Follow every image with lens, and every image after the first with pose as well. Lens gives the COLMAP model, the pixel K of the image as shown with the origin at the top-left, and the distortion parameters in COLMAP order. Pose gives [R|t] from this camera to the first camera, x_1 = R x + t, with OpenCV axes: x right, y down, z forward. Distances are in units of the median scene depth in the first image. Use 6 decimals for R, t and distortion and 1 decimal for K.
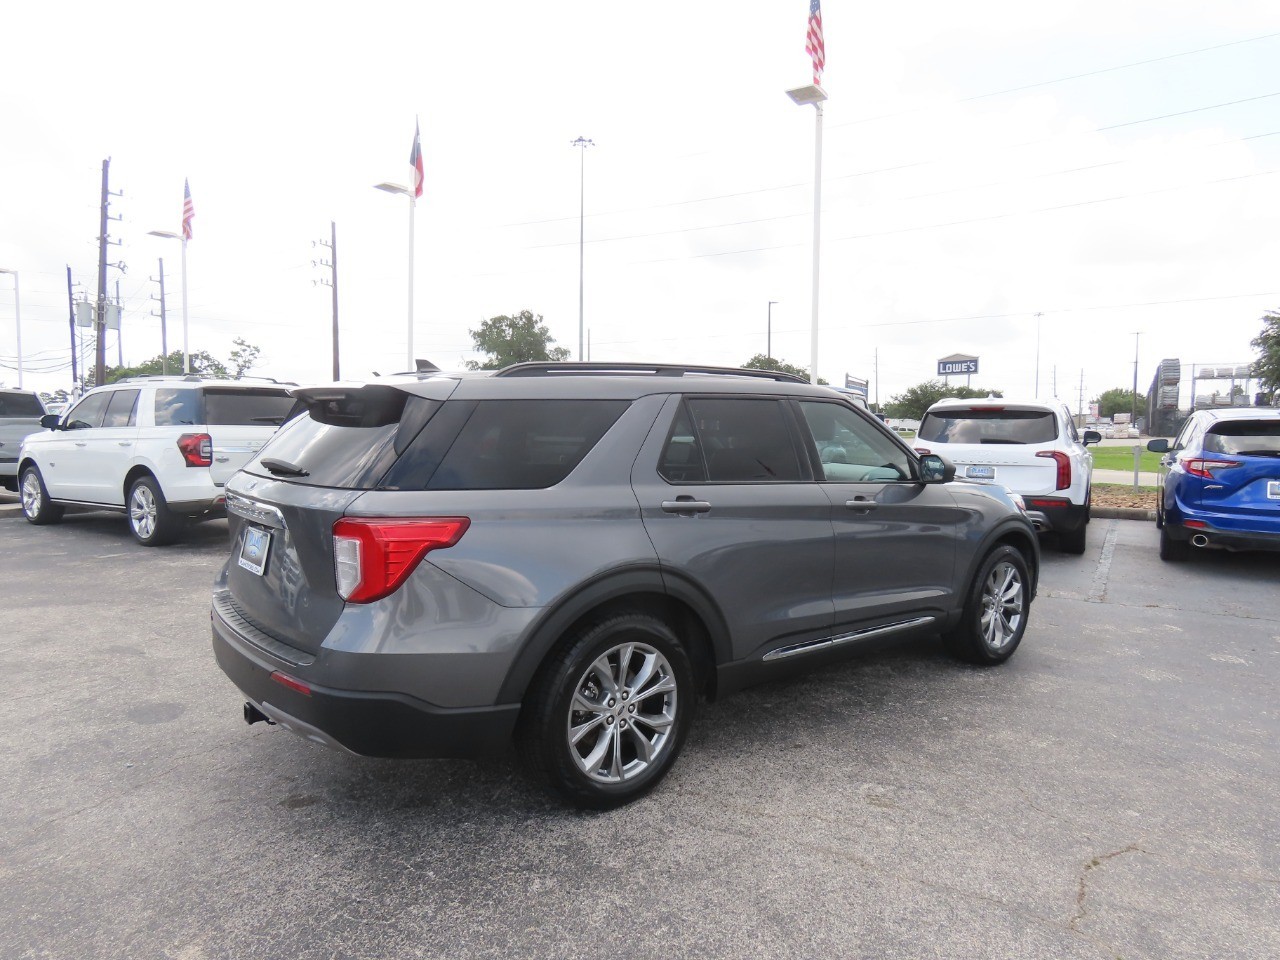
lens RADIAL K [[830.7, 0, 642.7], [0, 830.7, 493.7], [0, 0, 1]] dist [-0.004424, -0.002527]
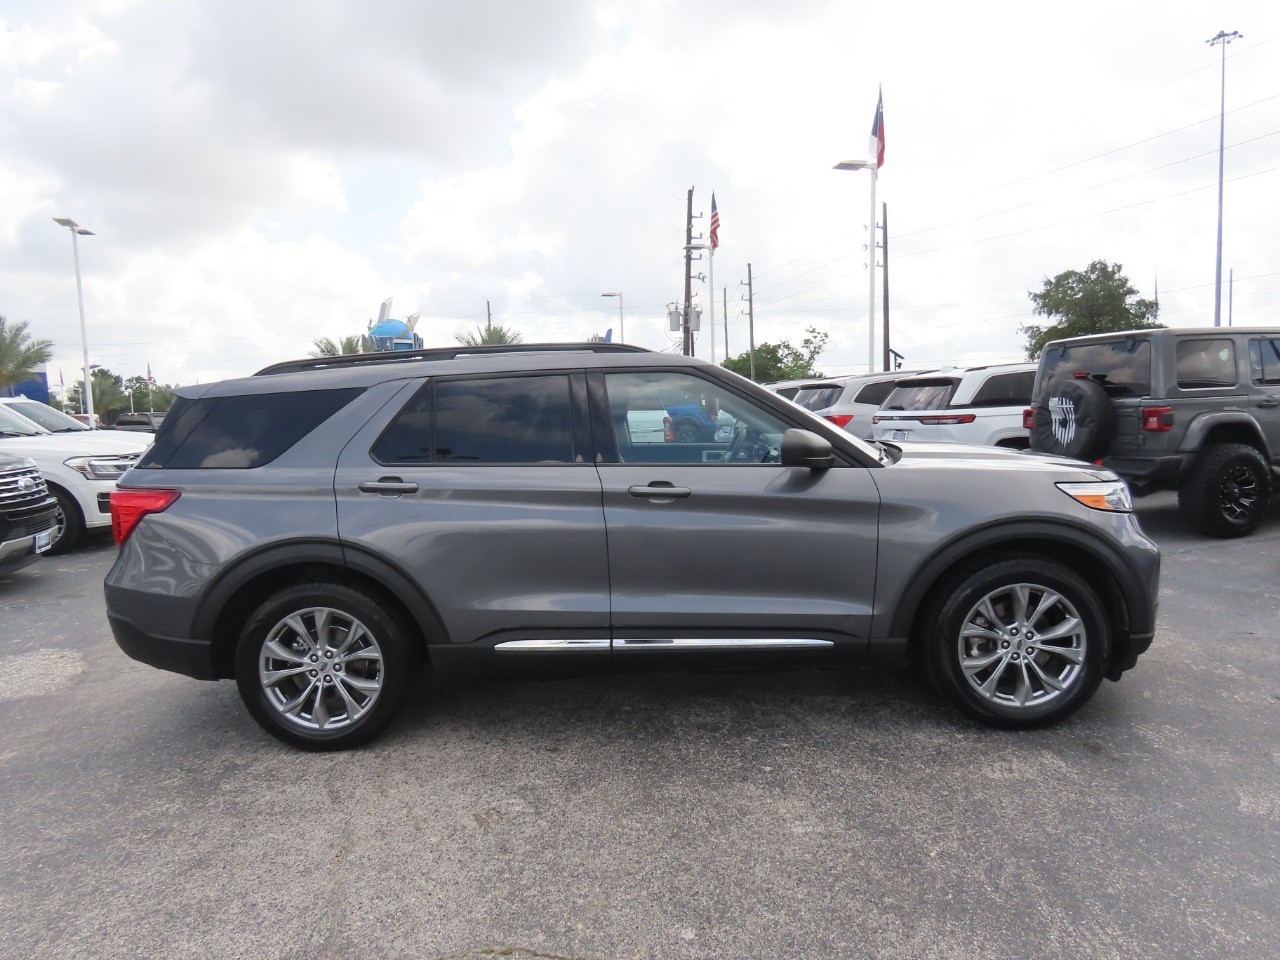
lens RADIAL K [[830.7, 0, 629.3], [0, 830.7, 484.6], [0, 0, 1]] dist [-0.004424, -0.002527]
pose [[0.749711, 0.023672, -0.661342, 0.452637], [-0.012550, 0.999689, 0.021556, -0.006612], [0.661647, -0.007861, 0.749774, 0.192812]]
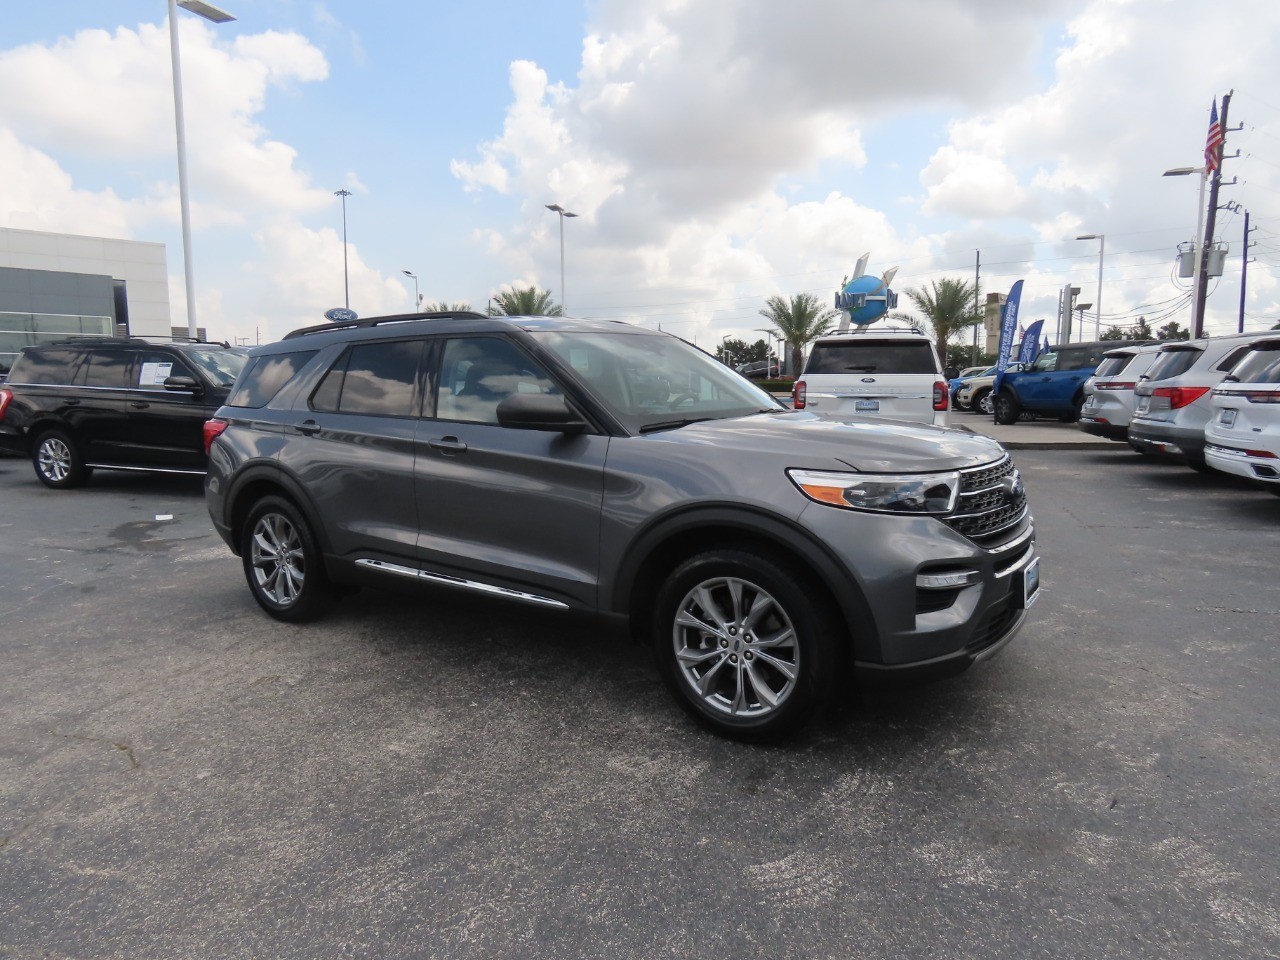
lens RADIAL K [[830.7, 0, 619.8], [0, 830.7, 493.2], [0, 0, 1]] dist [-0.004424, -0.002527]
pose [[0.249921, 0.119471, -0.960867, 0.697815], [-0.067132, 0.992109, 0.105894, -0.026590], [0.965936, 0.038040, 0.255969, 0.534957]]
